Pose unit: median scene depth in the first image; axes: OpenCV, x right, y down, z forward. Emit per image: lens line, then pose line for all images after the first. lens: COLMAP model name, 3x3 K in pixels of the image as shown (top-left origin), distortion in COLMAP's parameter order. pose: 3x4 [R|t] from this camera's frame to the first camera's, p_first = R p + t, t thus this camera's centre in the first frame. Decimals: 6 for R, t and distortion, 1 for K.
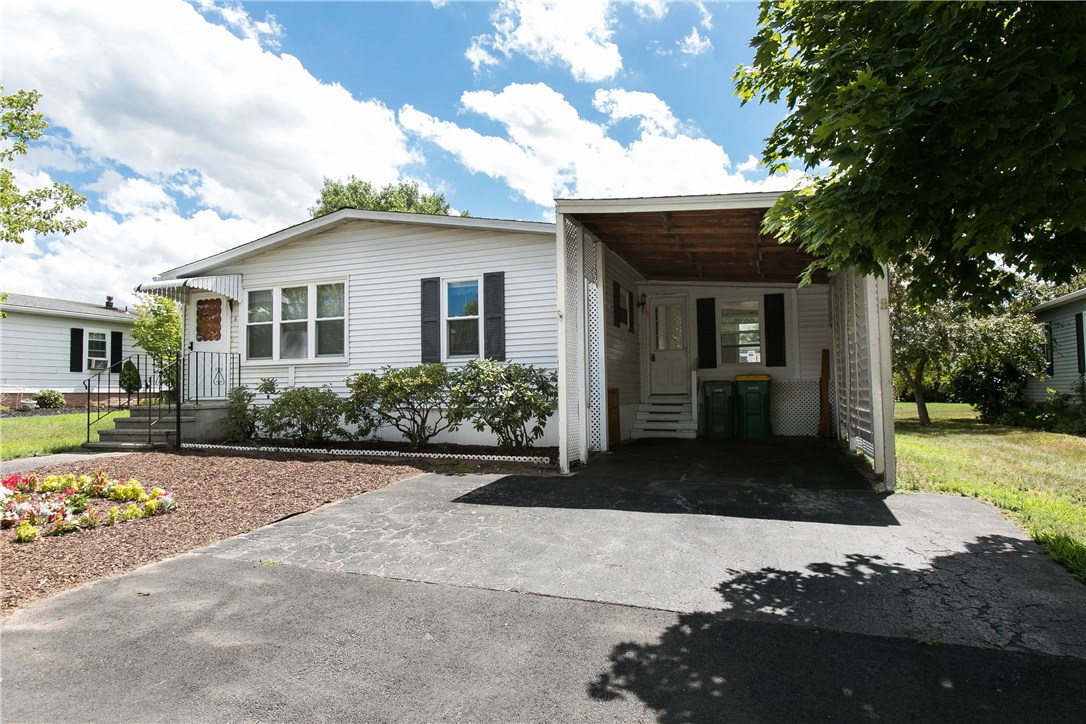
lens RADIAL K [[634.5, 0, 543.0], [0, 634.5, 362.0], [0, 0, 1]] dist [0.001832, 0.001060]
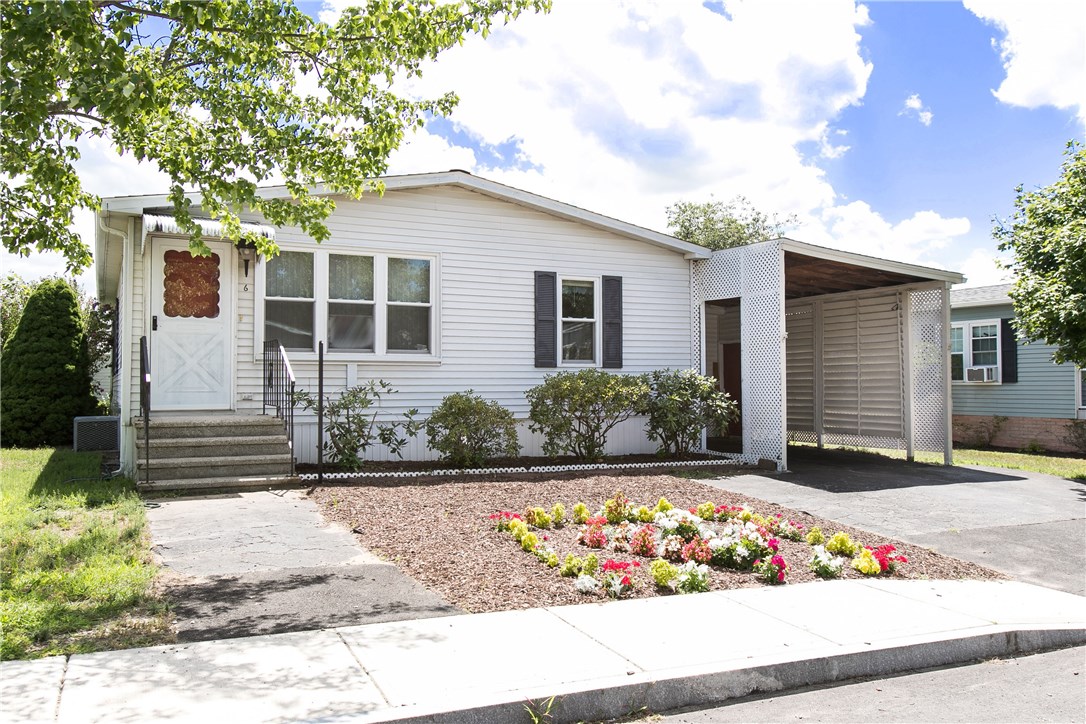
lens RADIAL K [[864.8, 0, 543.0], [0, 864.8, 362.0], [0, 0, 1]] dist [0.003383, 0.000681]
pose [[0.680855, 0.032418, 0.731700, -1.065699], [-0.045311, 0.998971, -0.002096, -0.002911], [-0.731015, -0.031727, 0.681623, 0.171263]]
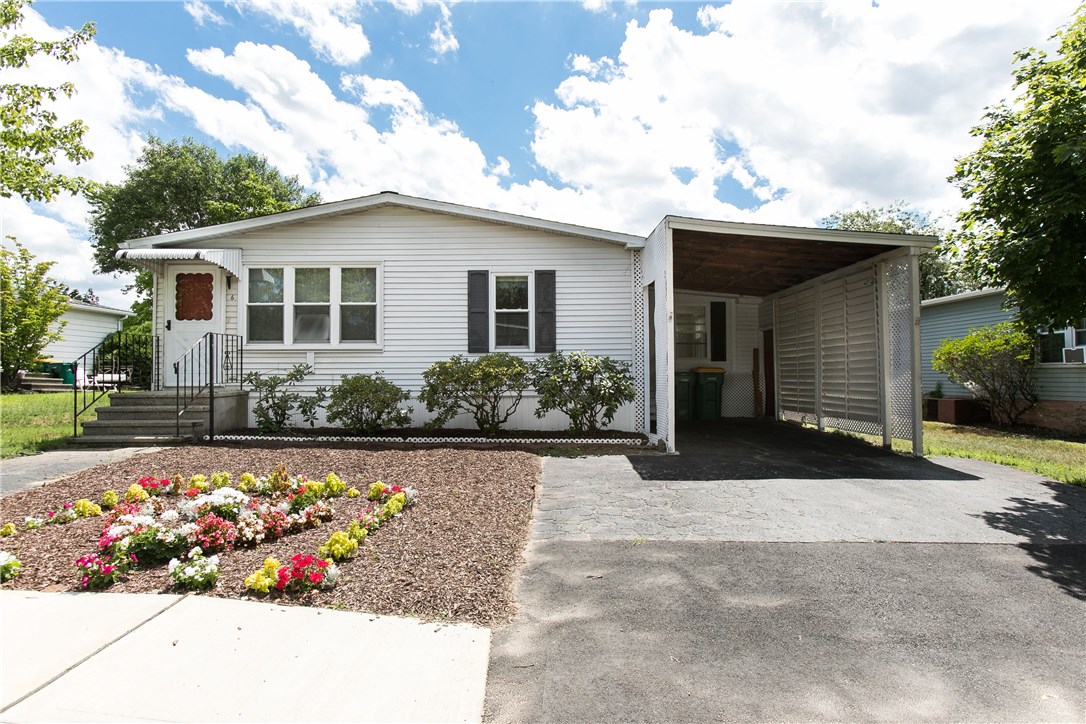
lens RADIAL K [[597.9, 0, 543.0], [0, 597.9, 362.0], [0, 0, 1]] dist [0.002817, 0.001000]
pose [[0.935493, 0.018832, 0.352843, -0.420995], [-0.026359, 0.999516, 0.016537, -0.001590], [-0.352360, -0.024771, 0.935536, 0.044900]]
